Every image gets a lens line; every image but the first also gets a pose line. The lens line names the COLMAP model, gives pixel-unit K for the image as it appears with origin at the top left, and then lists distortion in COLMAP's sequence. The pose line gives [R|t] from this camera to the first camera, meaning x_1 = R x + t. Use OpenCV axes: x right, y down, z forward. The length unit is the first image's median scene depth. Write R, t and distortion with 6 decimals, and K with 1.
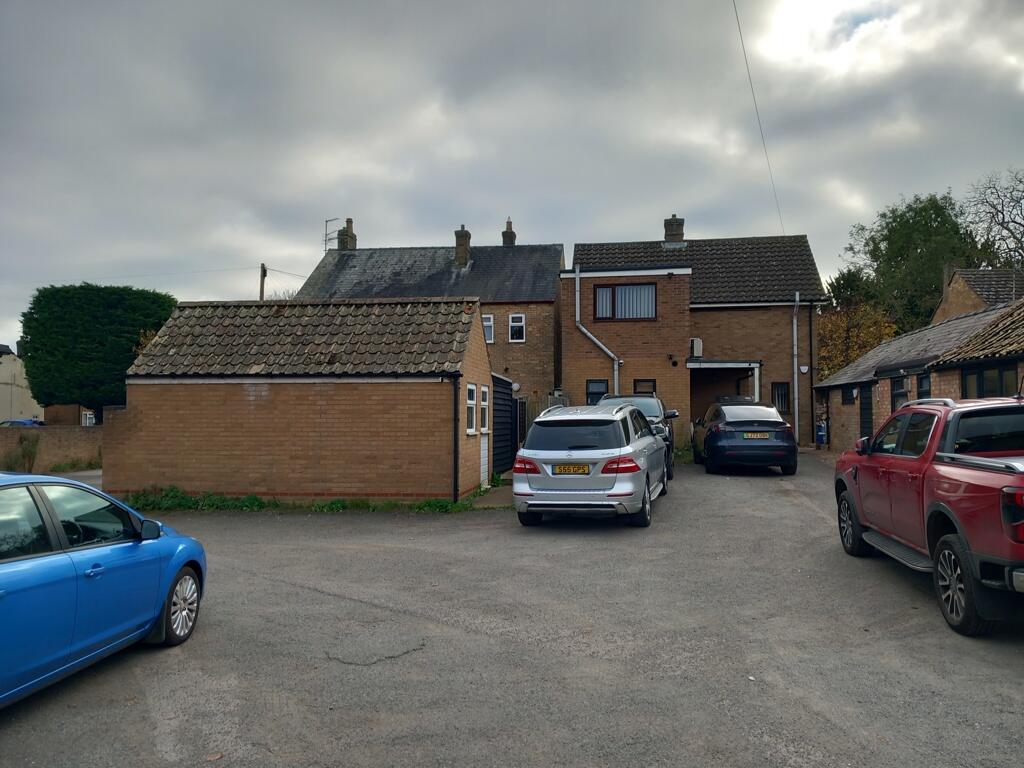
lens RADIAL K [[811.2, 0, 512.9], [0, 811.2, 385.7], [0, 0, 1]] dist [0.079451, -0.039388]
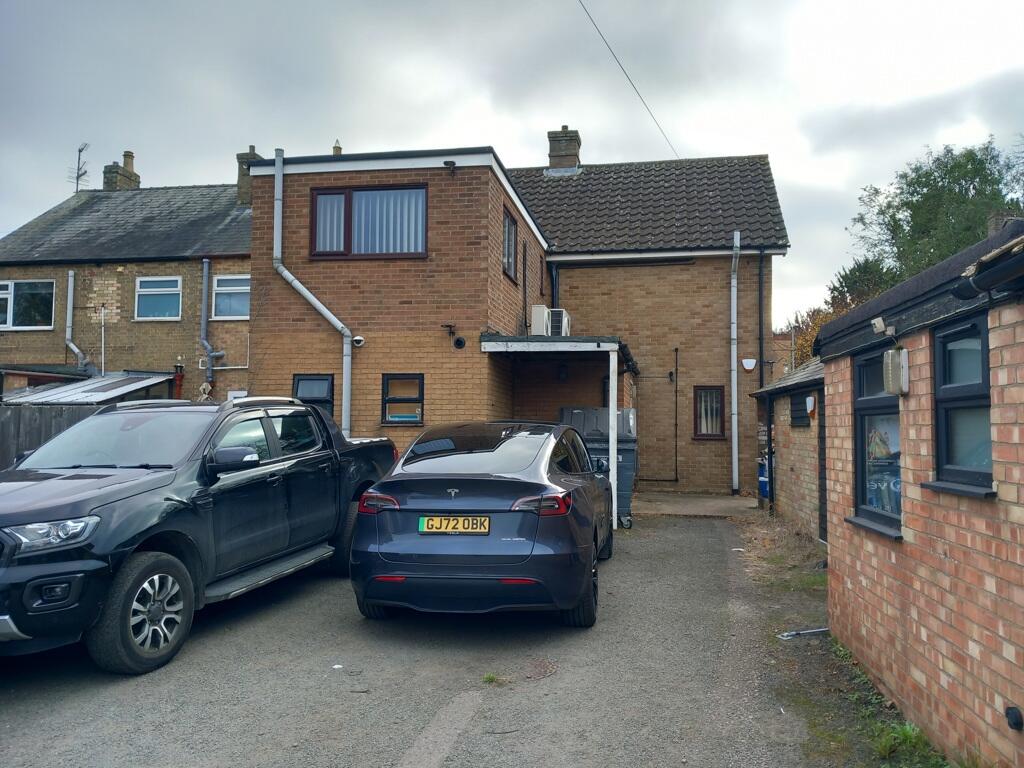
lens RADIAL K [[811.2, 0, 509.0], [0, 811.2, 384.9], [0, 0, 1]] dist [0.079451, -0.039388]
pose [[0.999372, 0.009983, -0.033989, 0.204726], [-0.010481, 0.999840, -0.014528, 0.004958], [0.033839, 0.014875, 0.999317, 0.411441]]
